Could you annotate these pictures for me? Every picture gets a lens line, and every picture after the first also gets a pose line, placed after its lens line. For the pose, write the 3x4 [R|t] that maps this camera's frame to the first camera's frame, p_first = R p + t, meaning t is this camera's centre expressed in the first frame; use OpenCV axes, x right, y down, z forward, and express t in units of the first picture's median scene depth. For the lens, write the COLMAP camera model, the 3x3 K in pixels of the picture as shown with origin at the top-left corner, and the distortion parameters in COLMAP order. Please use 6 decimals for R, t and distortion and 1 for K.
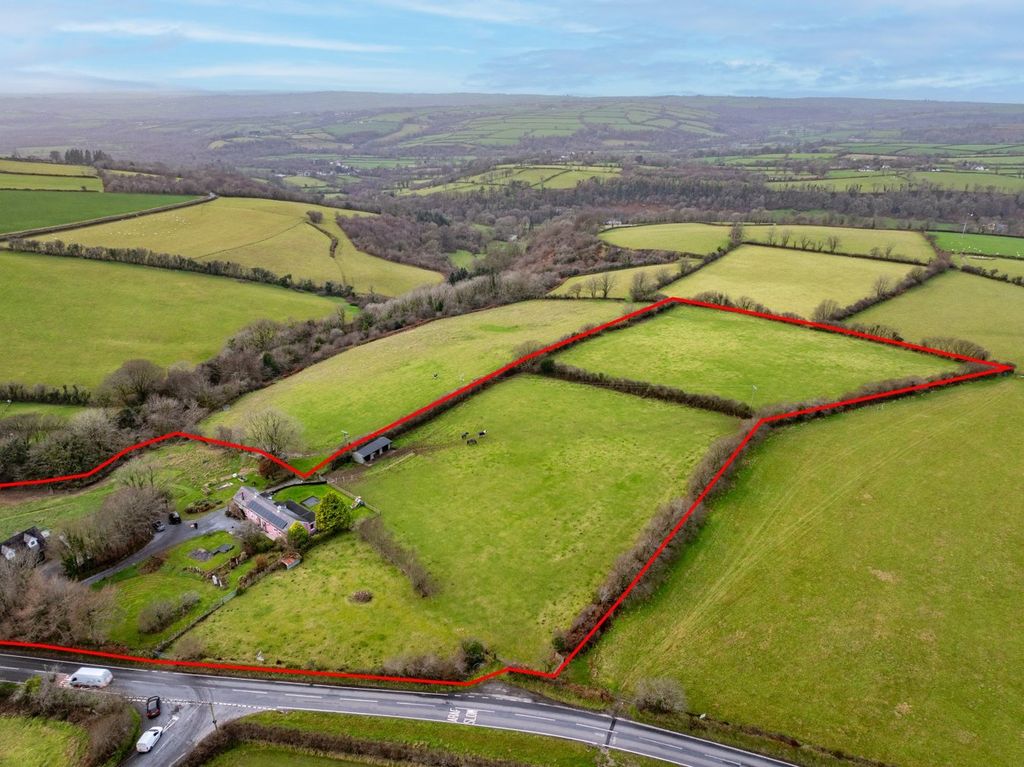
lens RADIAL K [[717.2, 0, 516.5], [0, 717.2, 385.1], [0, 0, 1]] dist [-0.034220, 0.000562]
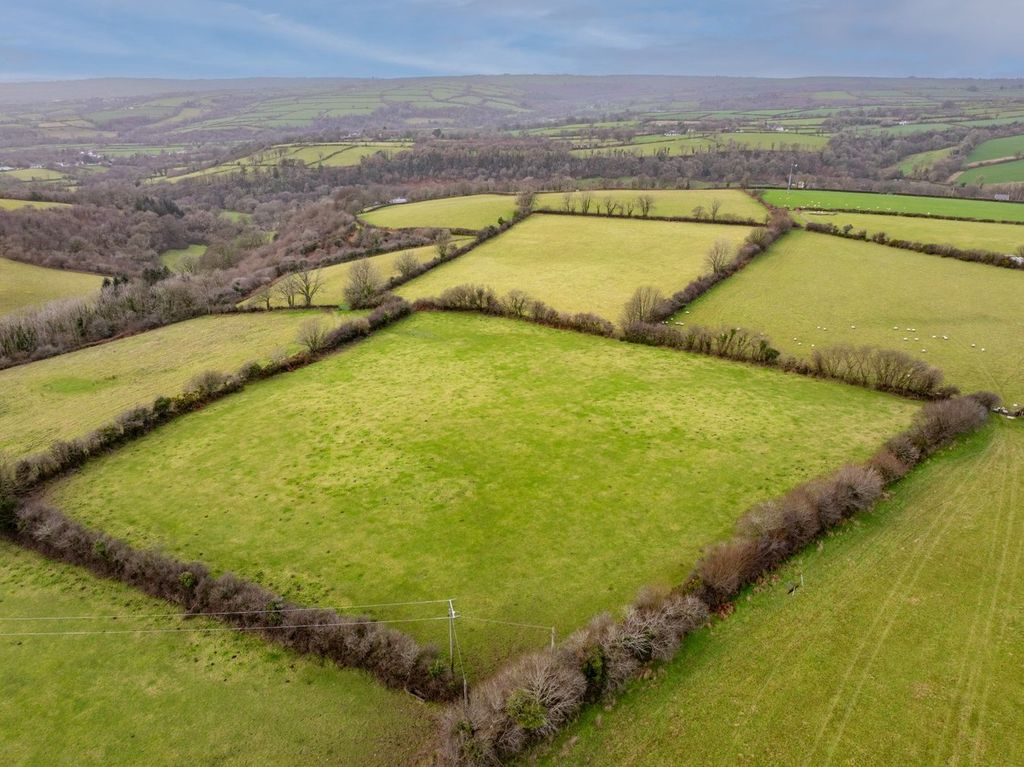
lens RADIAL K [[717.2, 0, 510.7], [0, 717.2, 379.3], [0, 0, 1]] dist [-0.034220, 0.000562]
pose [[0.972626, -0.099197, 0.210140, 0.075762], [0.097094, 0.995068, 0.020328, -0.025927], [-0.211120, 0.000632, 0.977460, 0.170613]]
